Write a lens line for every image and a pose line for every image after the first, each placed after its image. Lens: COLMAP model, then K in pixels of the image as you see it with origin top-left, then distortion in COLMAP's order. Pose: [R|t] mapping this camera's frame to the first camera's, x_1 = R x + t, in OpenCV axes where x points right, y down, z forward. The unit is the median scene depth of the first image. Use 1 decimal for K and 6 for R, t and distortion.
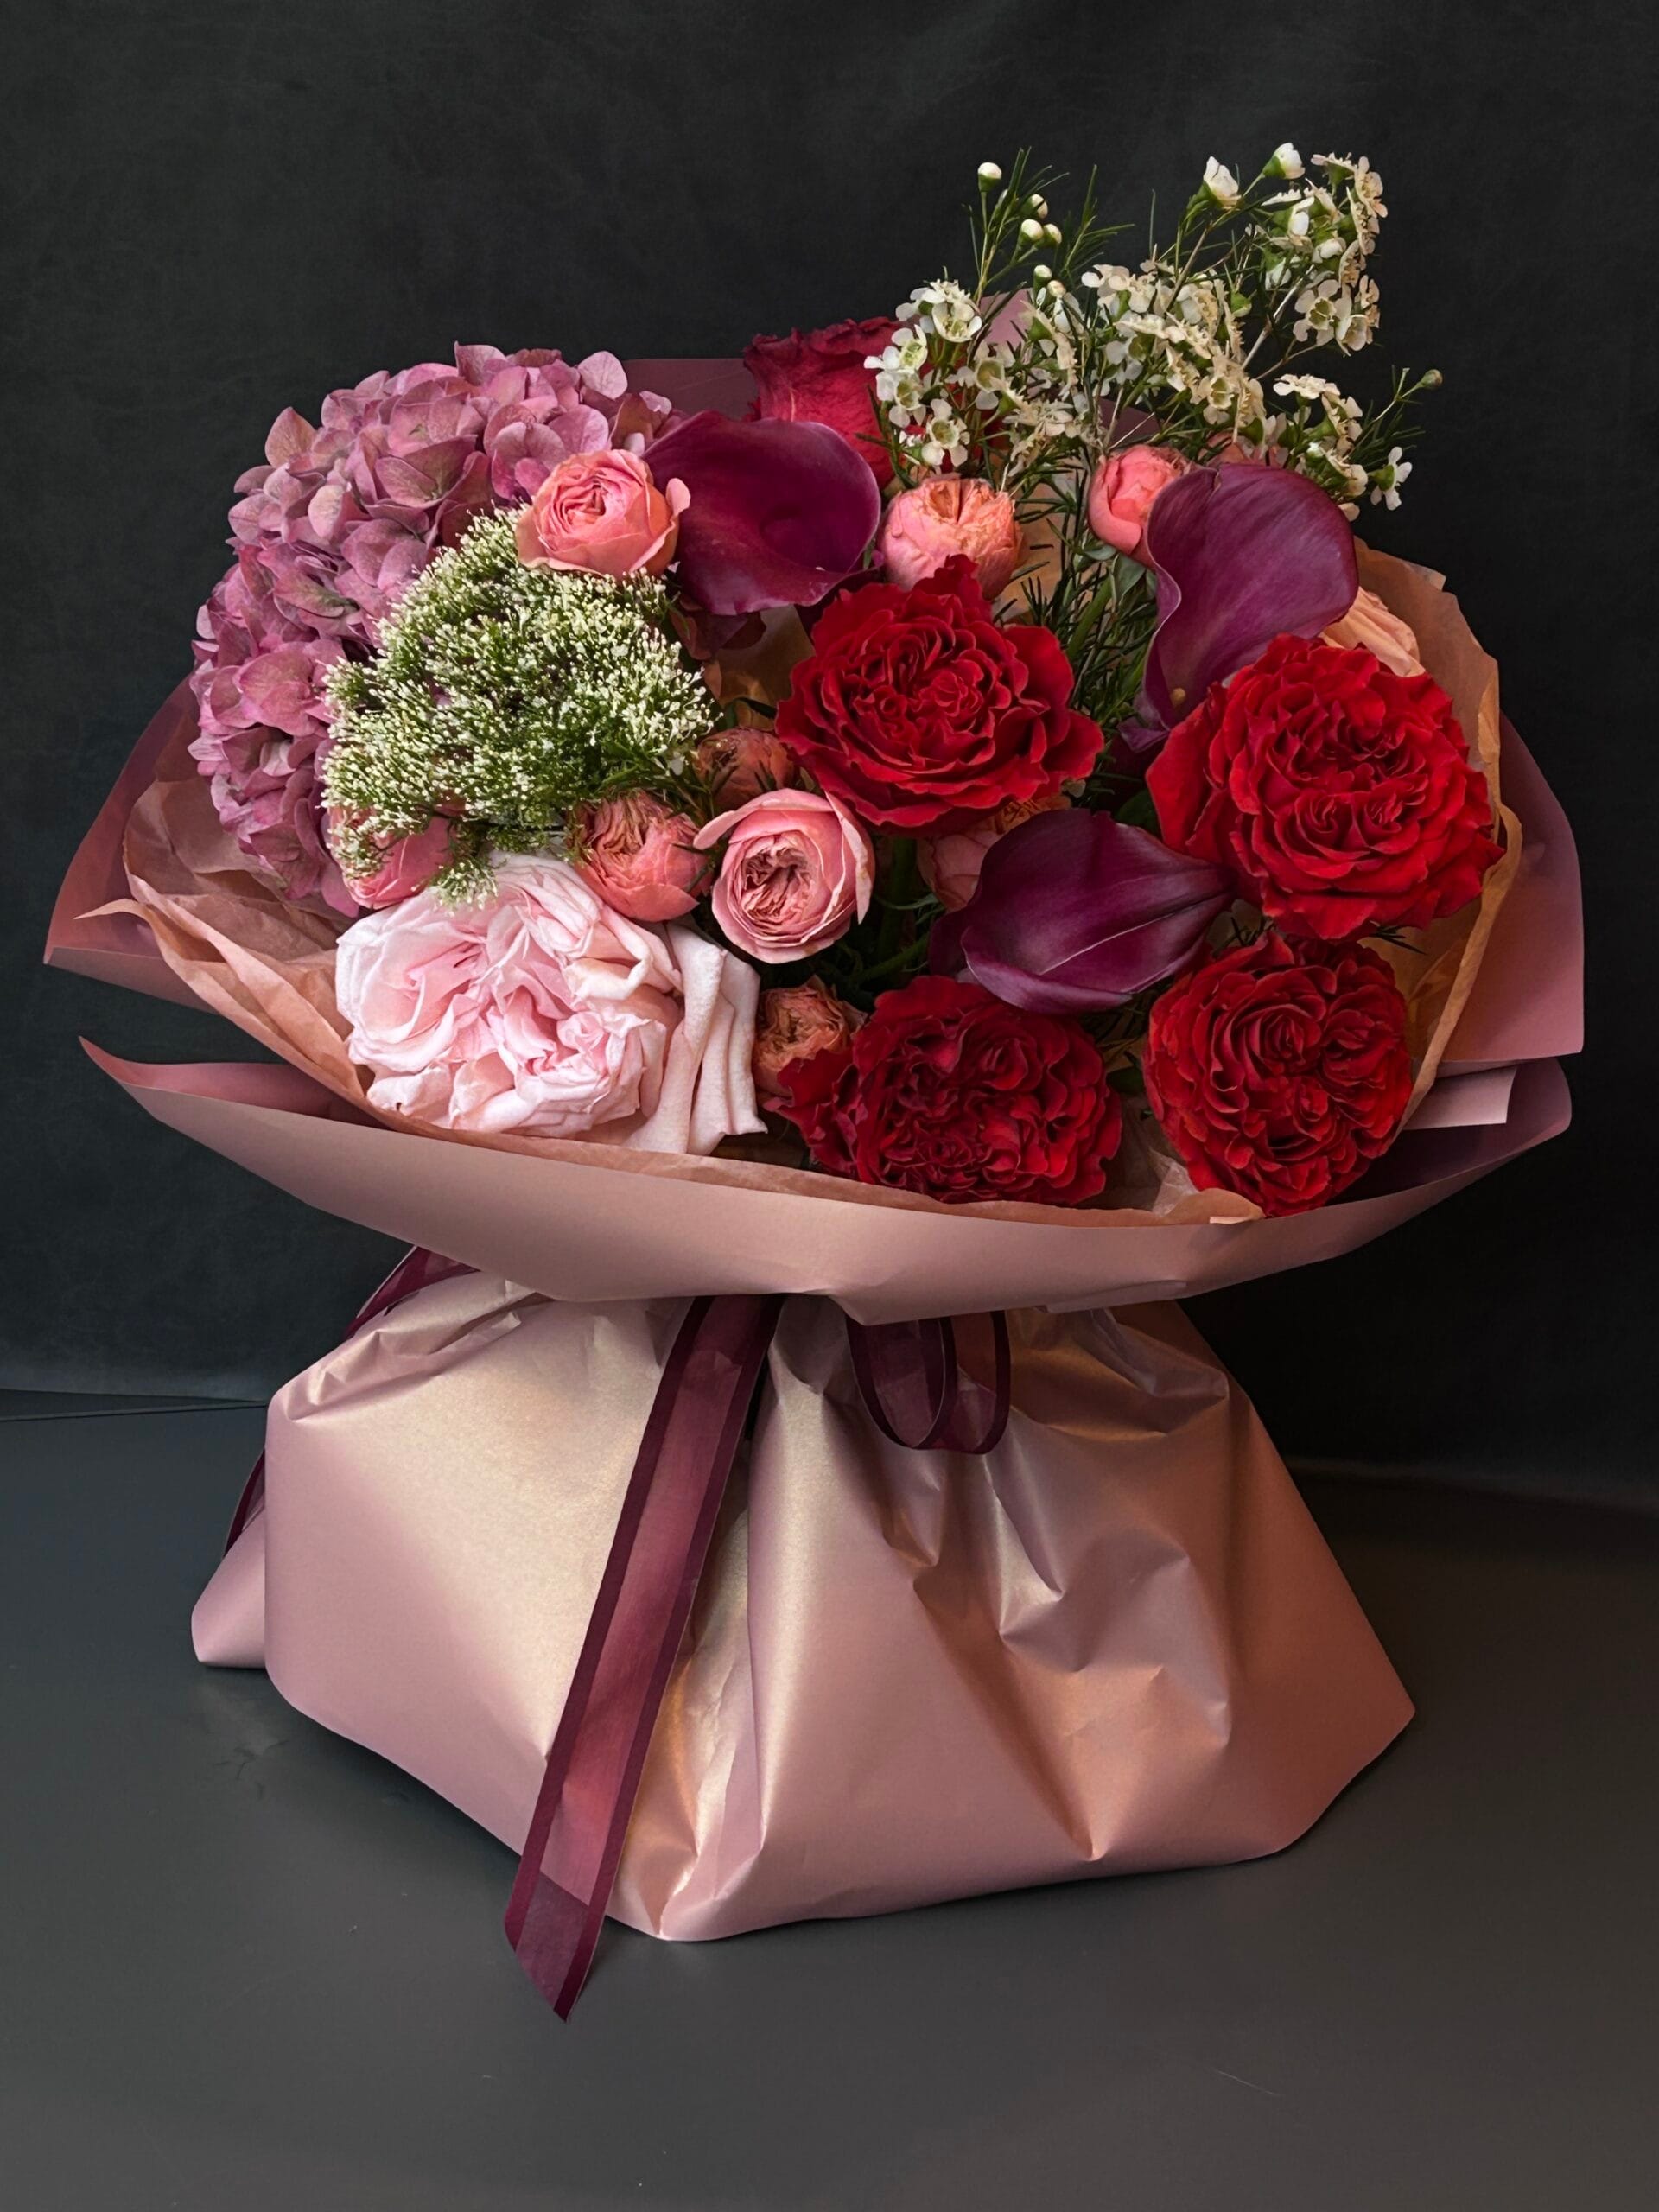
lens RADIAL K [[4360.8, 0, 829.5], [0, 4360.8, 1106.0], [0, 0, 1]] dist [0.081668, 0.200856]
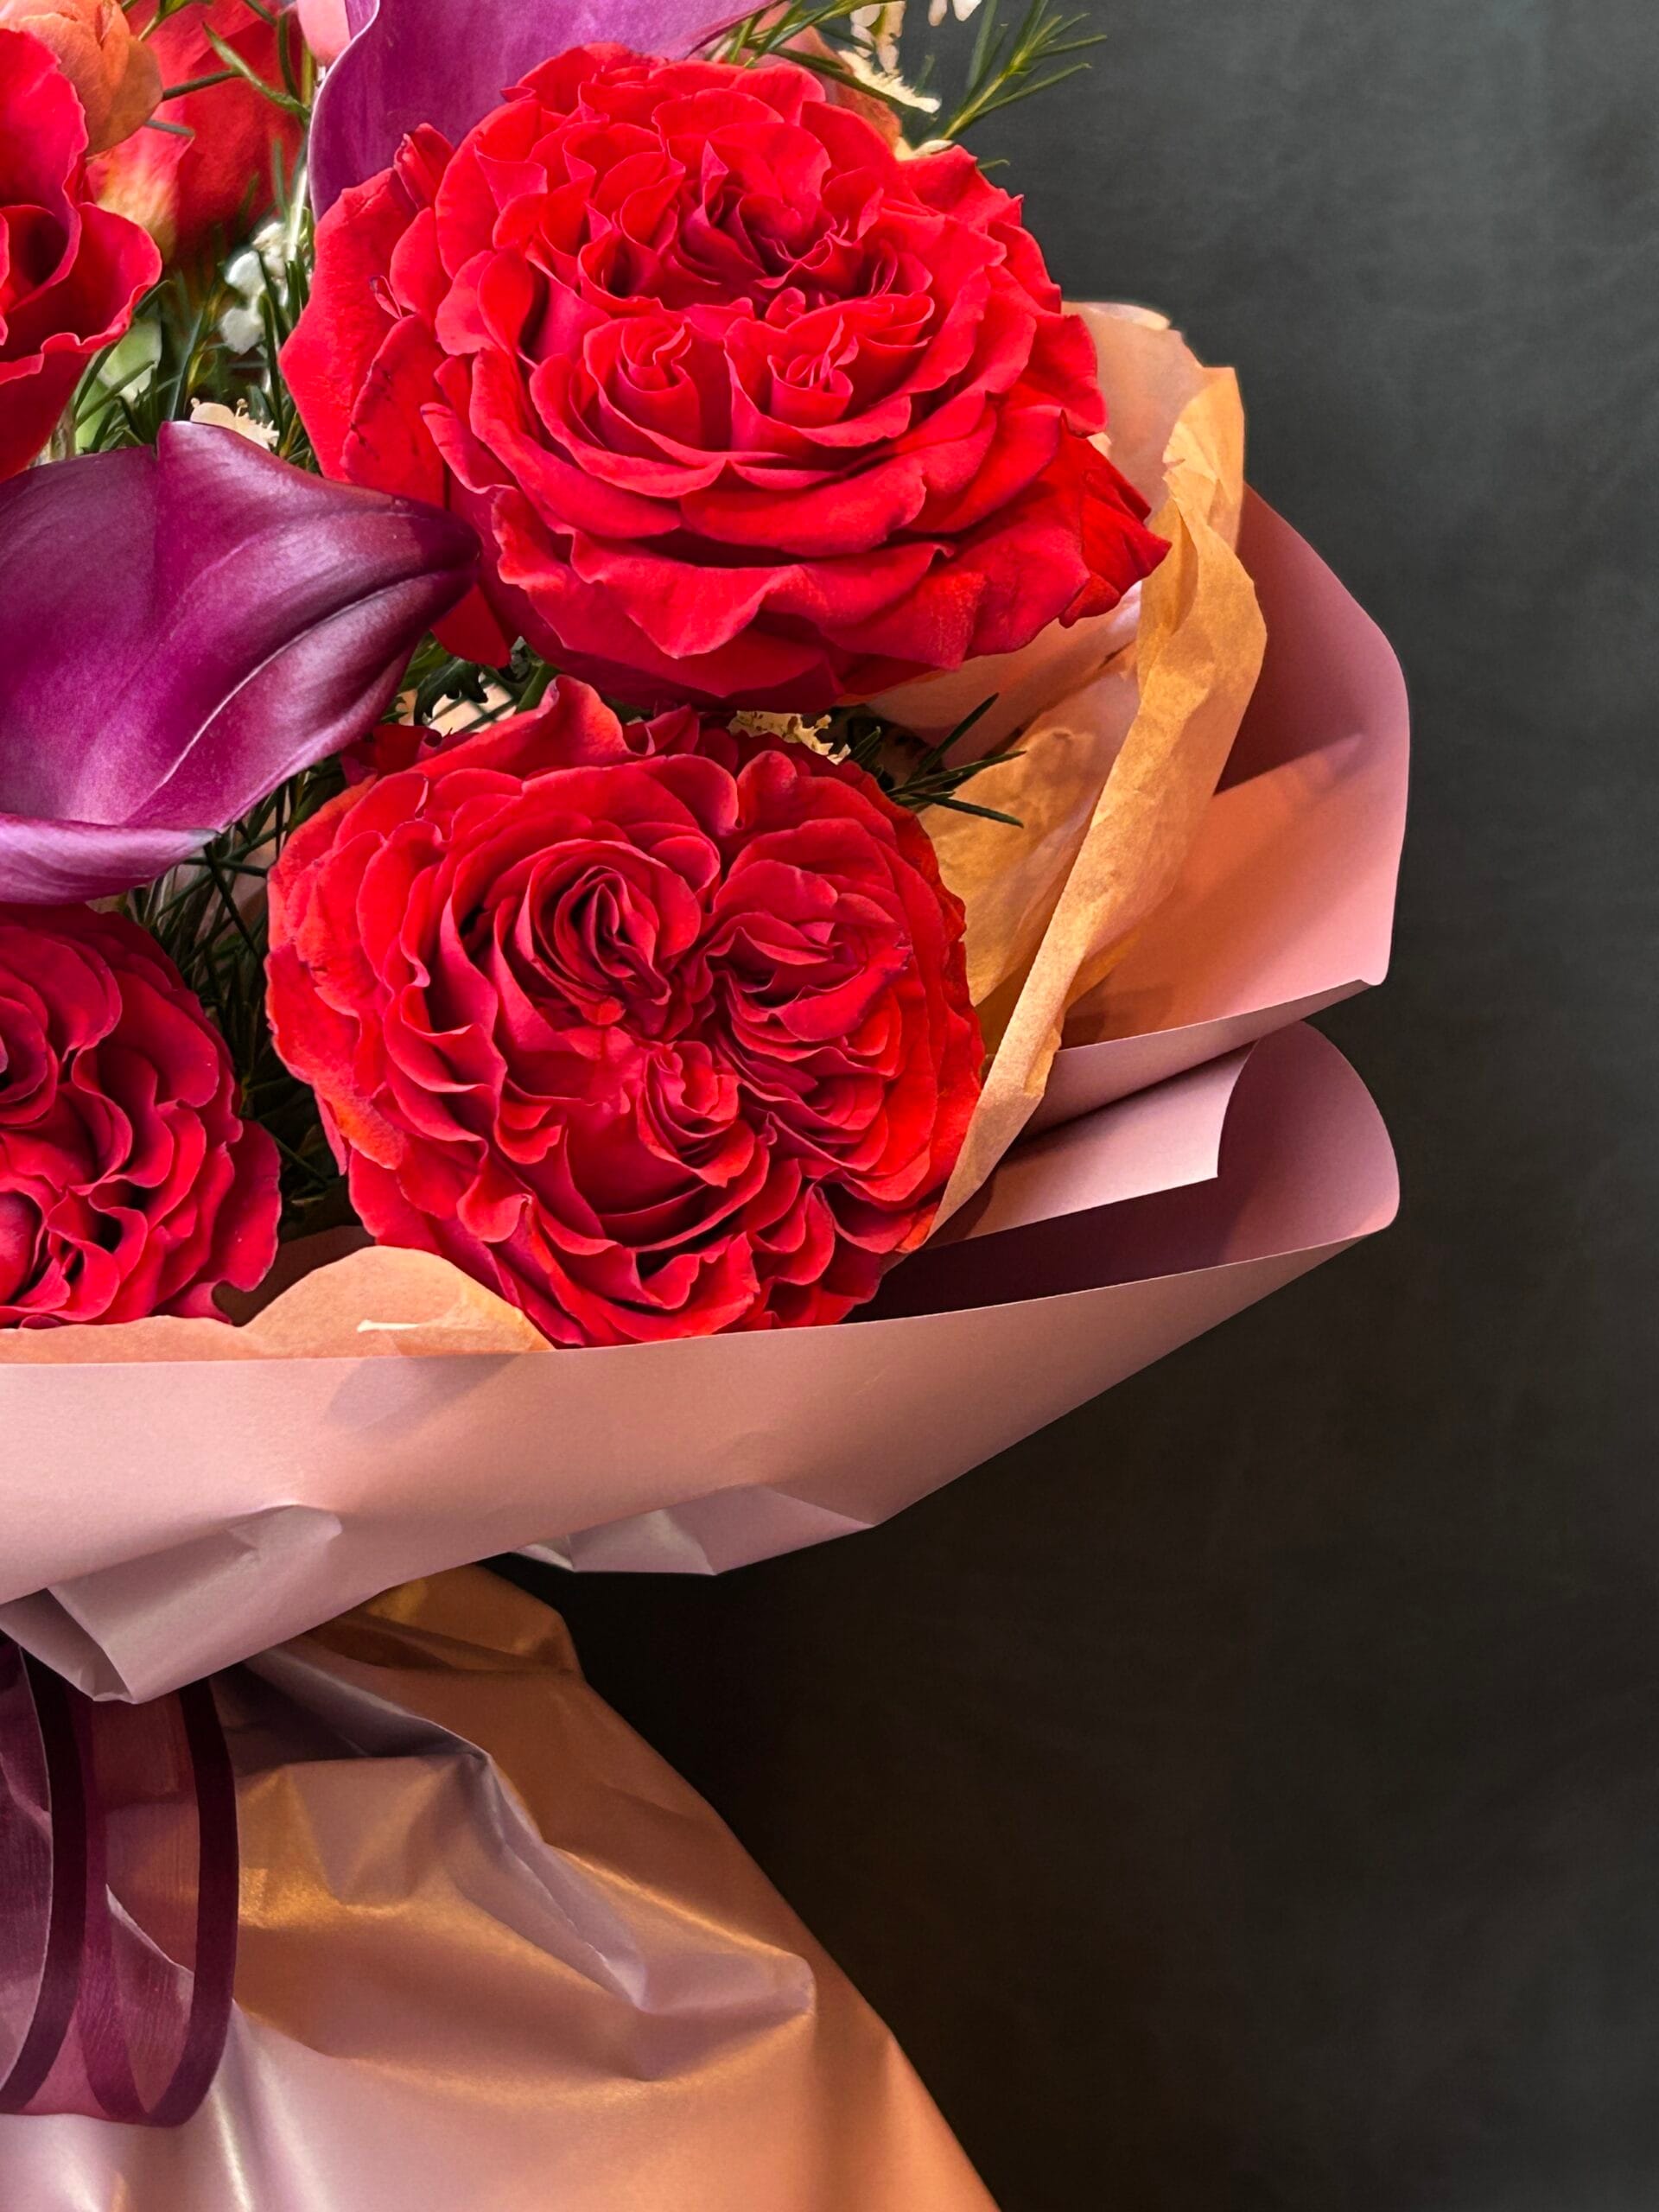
lens RADIAL K [[4360.8, 0, 829.5], [0, 4360.8, 1106.0], [0, 0, 1]] dist [0.081668, 0.200856]
pose [[0.996518, -0.050321, -0.066479, 0.150295], [0.033340, 0.971311, -0.235465, 0.096182], [0.076421, 0.232429, 0.969606, 0.611132]]
